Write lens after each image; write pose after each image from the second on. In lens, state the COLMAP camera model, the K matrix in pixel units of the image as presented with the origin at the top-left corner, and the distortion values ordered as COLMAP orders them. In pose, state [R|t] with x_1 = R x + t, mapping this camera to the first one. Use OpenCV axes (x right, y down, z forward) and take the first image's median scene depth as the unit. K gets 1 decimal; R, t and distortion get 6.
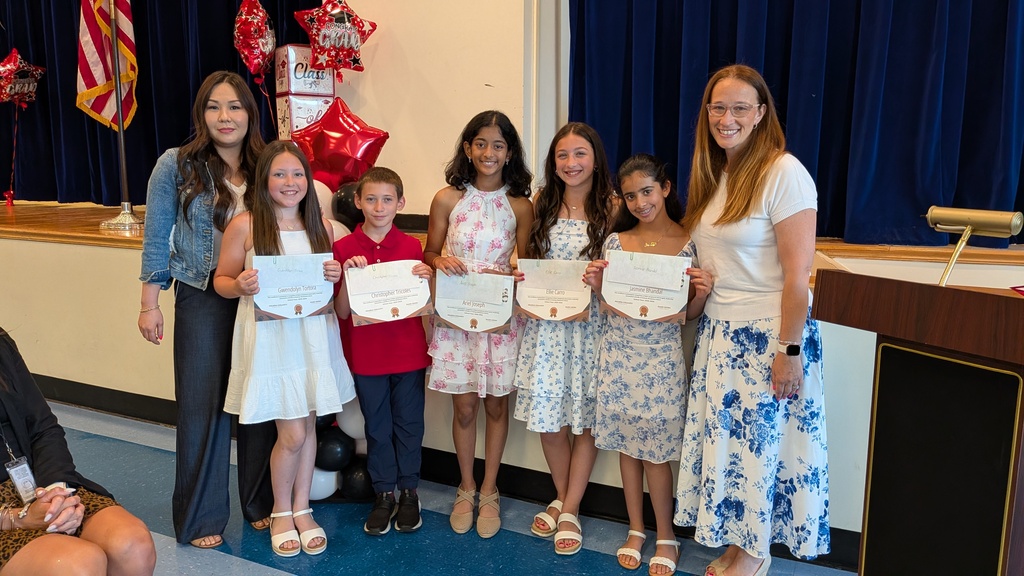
lens RADIAL K [[745.8, 0, 515.1], [0, 745.8, 287.1], [0, 0, 1]] dist [-0.003443, -0.033123]
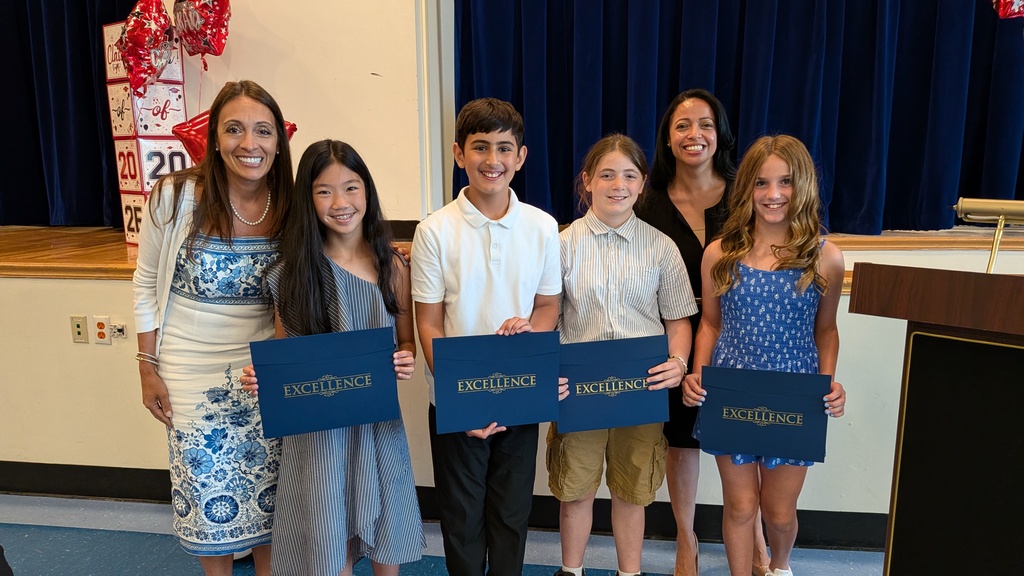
lens RADIAL K [[745.8, 0, 510.4], [0, 745.8, 285.3], [0, 0, 1]] dist [-0.003443, -0.033123]
pose [[0.950709, -0.057606, 0.304686, -0.352606], [0.057974, 0.998287, 0.007846, -0.028266], [-0.304616, 0.010205, 0.952420, 0.181806]]
